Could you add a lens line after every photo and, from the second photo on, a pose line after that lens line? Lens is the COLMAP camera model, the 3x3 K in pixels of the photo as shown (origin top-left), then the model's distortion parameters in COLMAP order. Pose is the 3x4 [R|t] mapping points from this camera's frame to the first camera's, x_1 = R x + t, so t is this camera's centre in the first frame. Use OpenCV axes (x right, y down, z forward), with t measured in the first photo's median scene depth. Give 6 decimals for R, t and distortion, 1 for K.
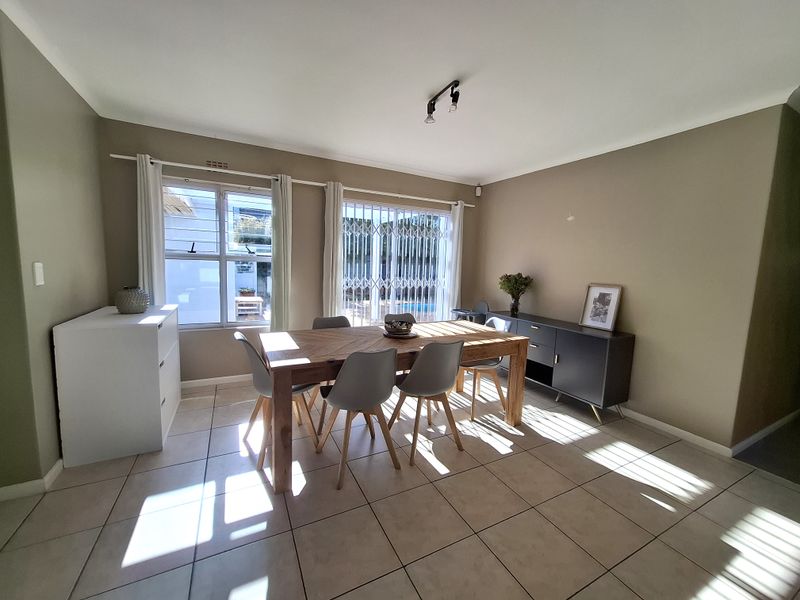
lens RADIAL K [[318.1, 0, 397.4], [0, 318.1, 298.4], [0, 0, 1]] dist [-0.002429, -0.000042]
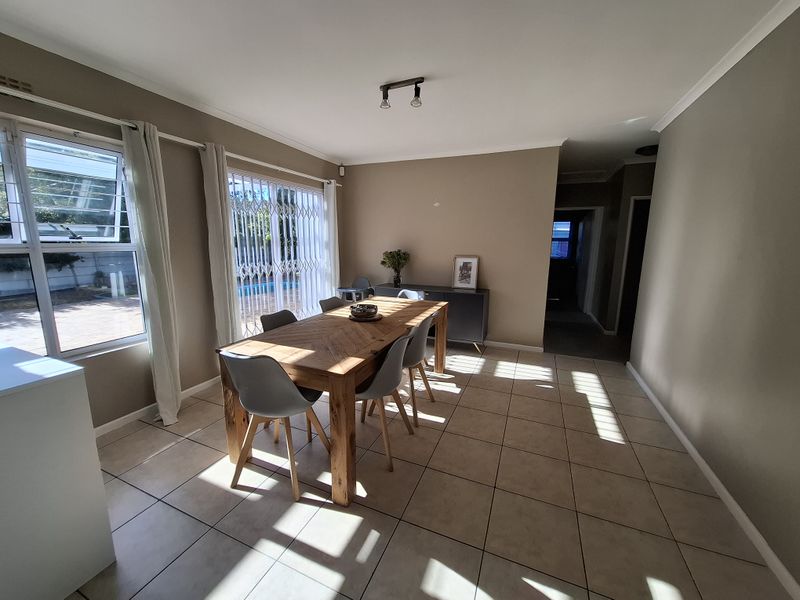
lens RADIAL K [[316.9, 0, 397.4], [0, 316.9, 297.6], [0, 0, 1]] dist [0.000889, 0.000335]
pose [[0.772951, -0.140329, 0.618753, -0.447964], [0.092204, 0.989725, 0.109281, -0.042810], [-0.627731, -0.027417, 0.777948, 0.123636]]
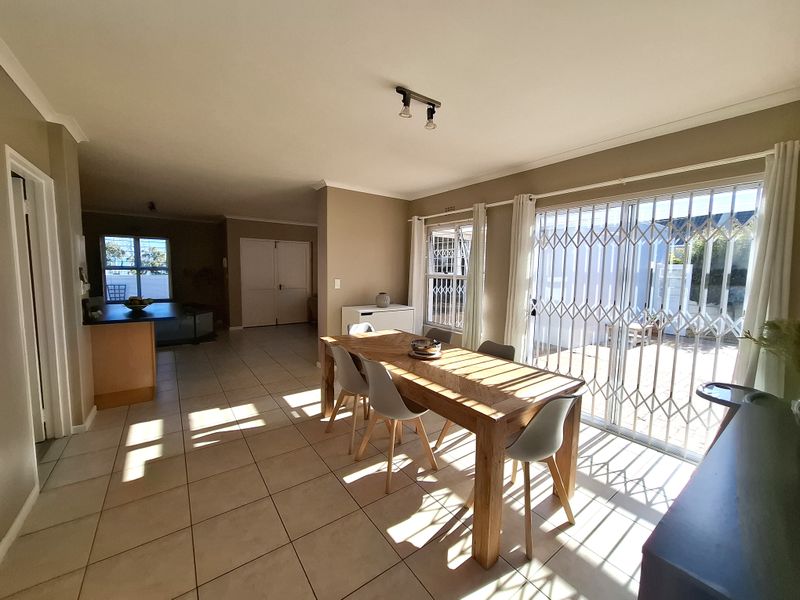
lens RADIAL K [[318.5, 0, 400.0], [0, 318.5, 300.0], [0, 0, 1]] dist [0.021981, 0.000085]
pose [[0.165239, 0.071019, -0.983693, 0.794652], [-0.121914, 0.991225, 0.051084, -0.080118], [0.978690, 0.111485, 0.172447, 0.621766]]
